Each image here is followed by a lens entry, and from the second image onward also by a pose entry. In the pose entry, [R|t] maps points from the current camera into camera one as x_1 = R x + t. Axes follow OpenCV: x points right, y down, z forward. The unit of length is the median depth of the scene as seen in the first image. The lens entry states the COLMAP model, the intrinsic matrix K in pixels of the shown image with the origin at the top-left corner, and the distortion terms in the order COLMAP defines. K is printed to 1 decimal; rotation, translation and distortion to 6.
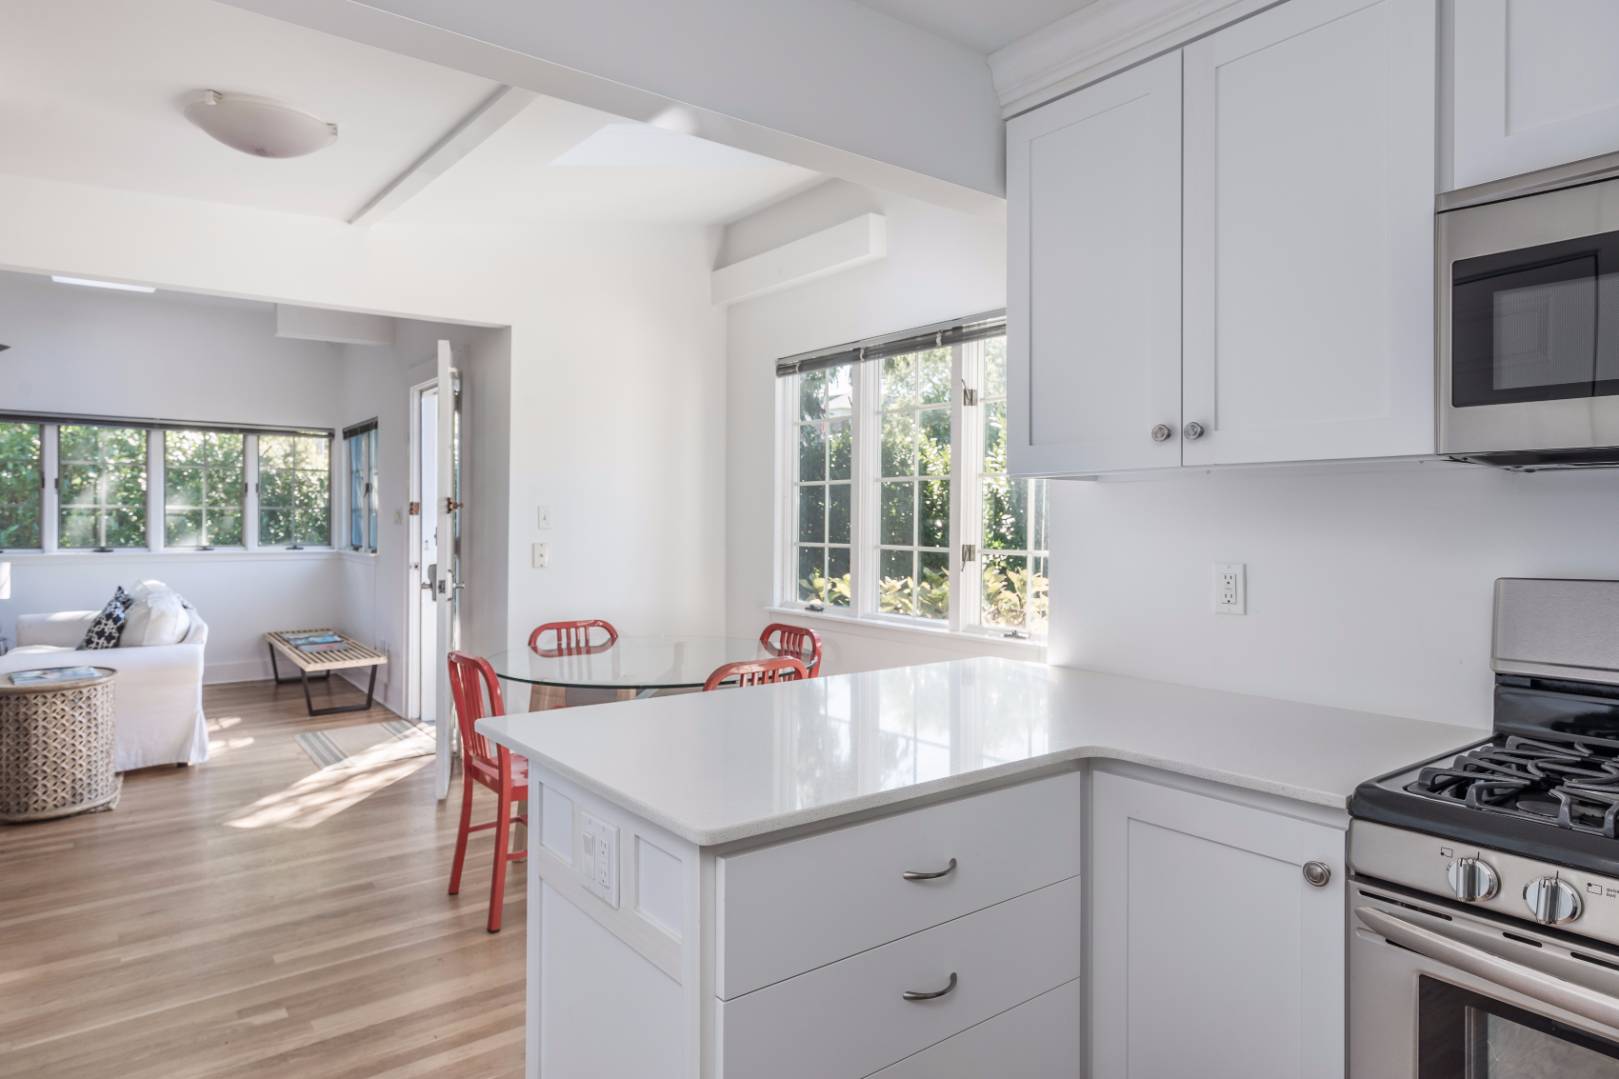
lens RADIAL K [[914.1, 0, 804.6], [0, 914.1, 514.8], [0, 0, 1]] dist [0.000985, 0.000127]
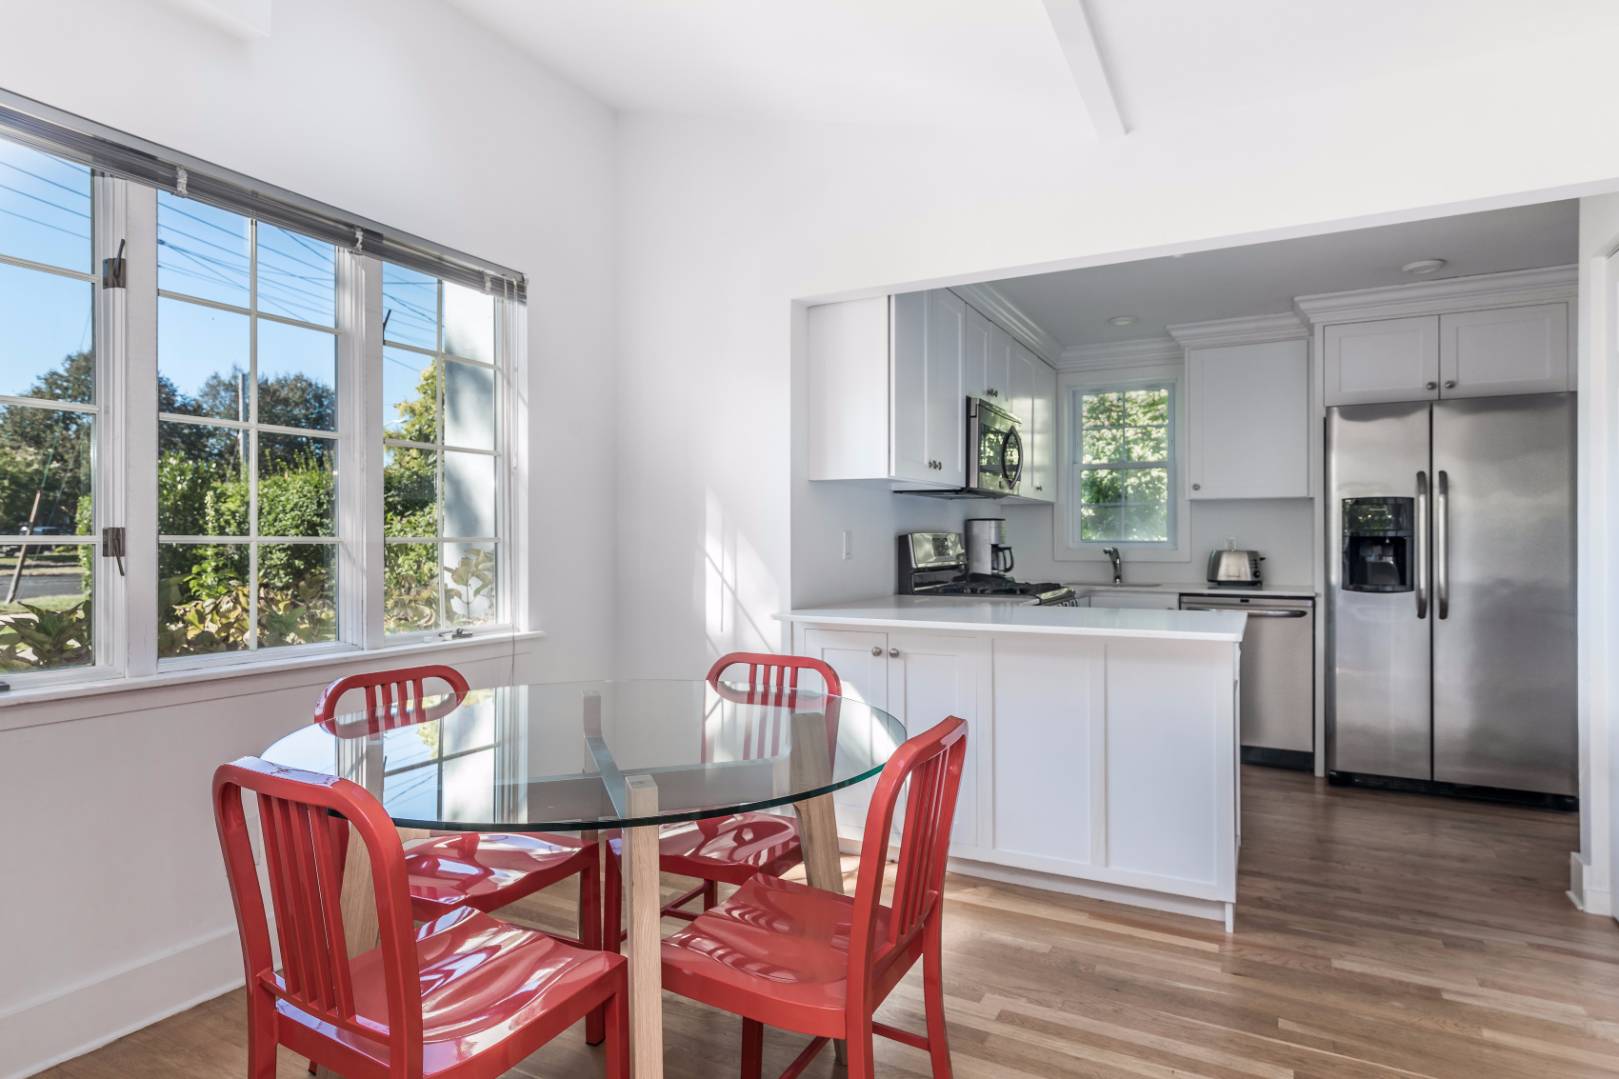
lens RADIAL K [[885.4, 0, 806.1], [0, 885.4, 537.8], [0, 0, 1]] dist [0.000849, -0.000031]
pose [[-0.419037, -0.015007, 0.907845, -1.279143], [-0.017785, 0.999807, 0.008318, 0.057523], [-0.907795, -0.012660, -0.419223, 2.069321]]
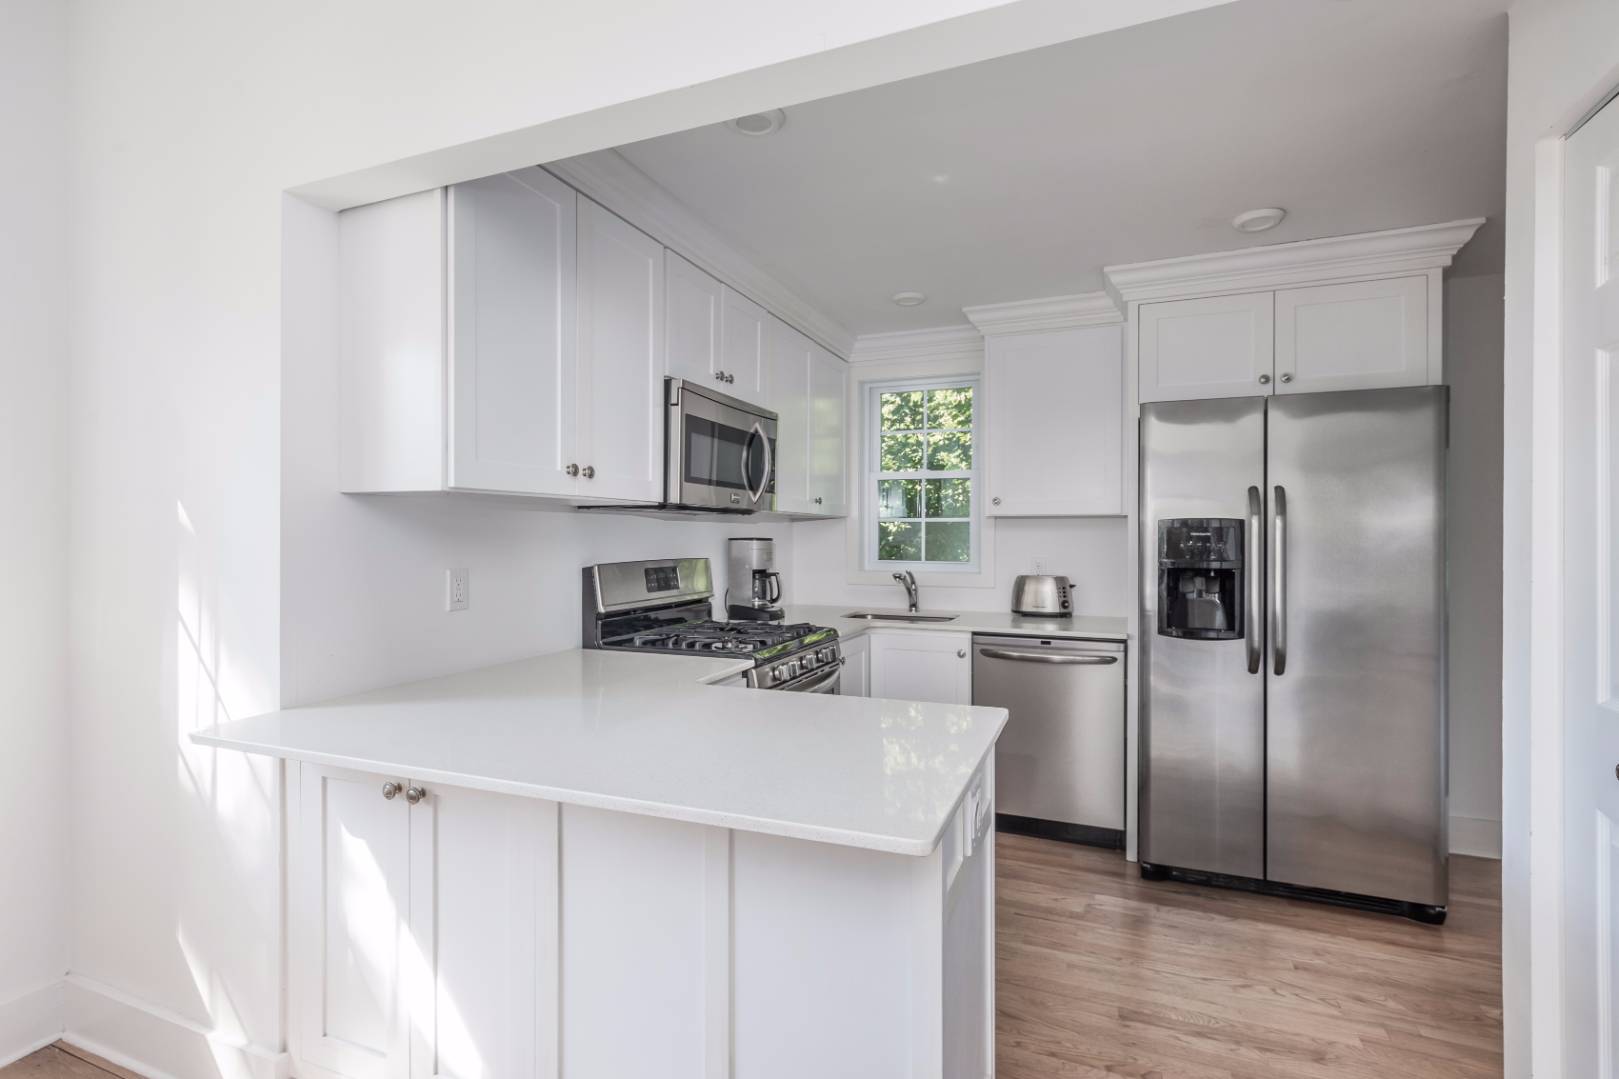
lens RADIAL K [[773.6, 0, 808.5], [0, 773.6, 540.3], [0, 0, 1]] dist [0.001796, 0.000254]
pose [[-0.517152, -0.019919, 0.855662, -0.767292], [-0.020895, 0.999725, 0.010643, -0.008001], [-0.855639, -0.012375, -0.517426, 1.288698]]
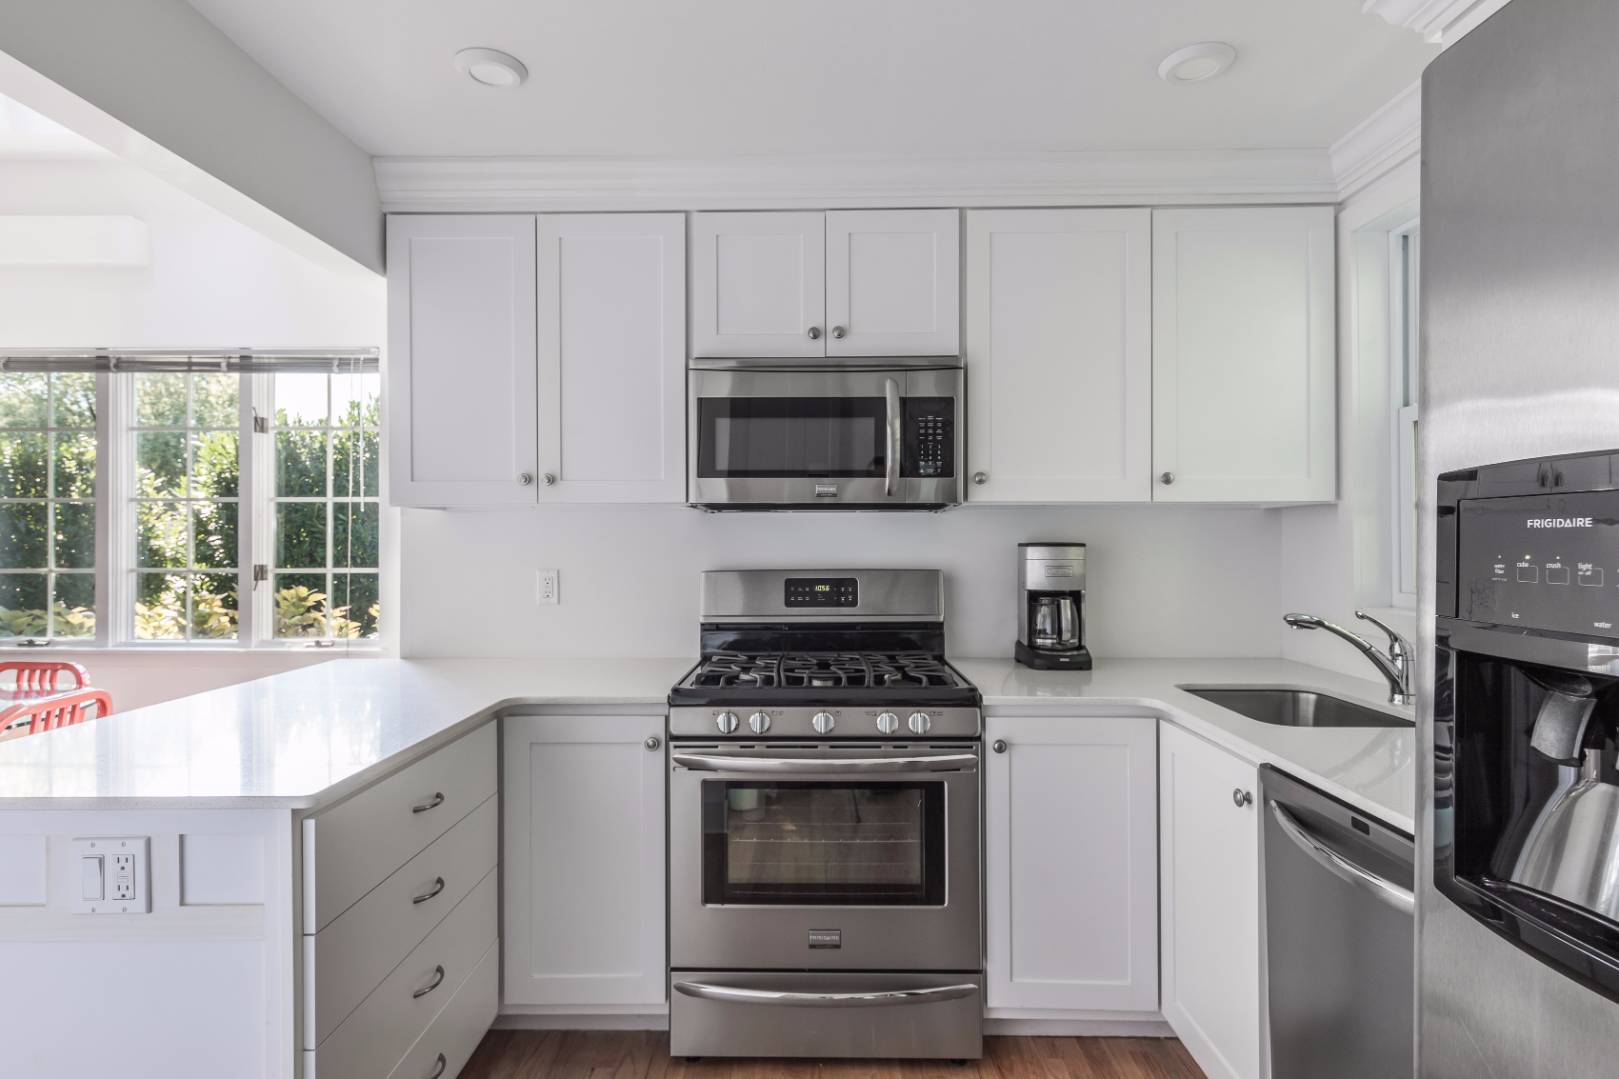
lens RADIAL K [[773.6, 0, 808.5], [0, 773.6, 540.3], [0, 0, 1]] dist [0.001796, 0.000254]
pose [[0.600617, -0.000989, 0.799536, -0.312381], [-0.001539, 0.999996, 0.002393, 0.002674], [-0.799535, -0.002668, 0.600614, -0.084493]]
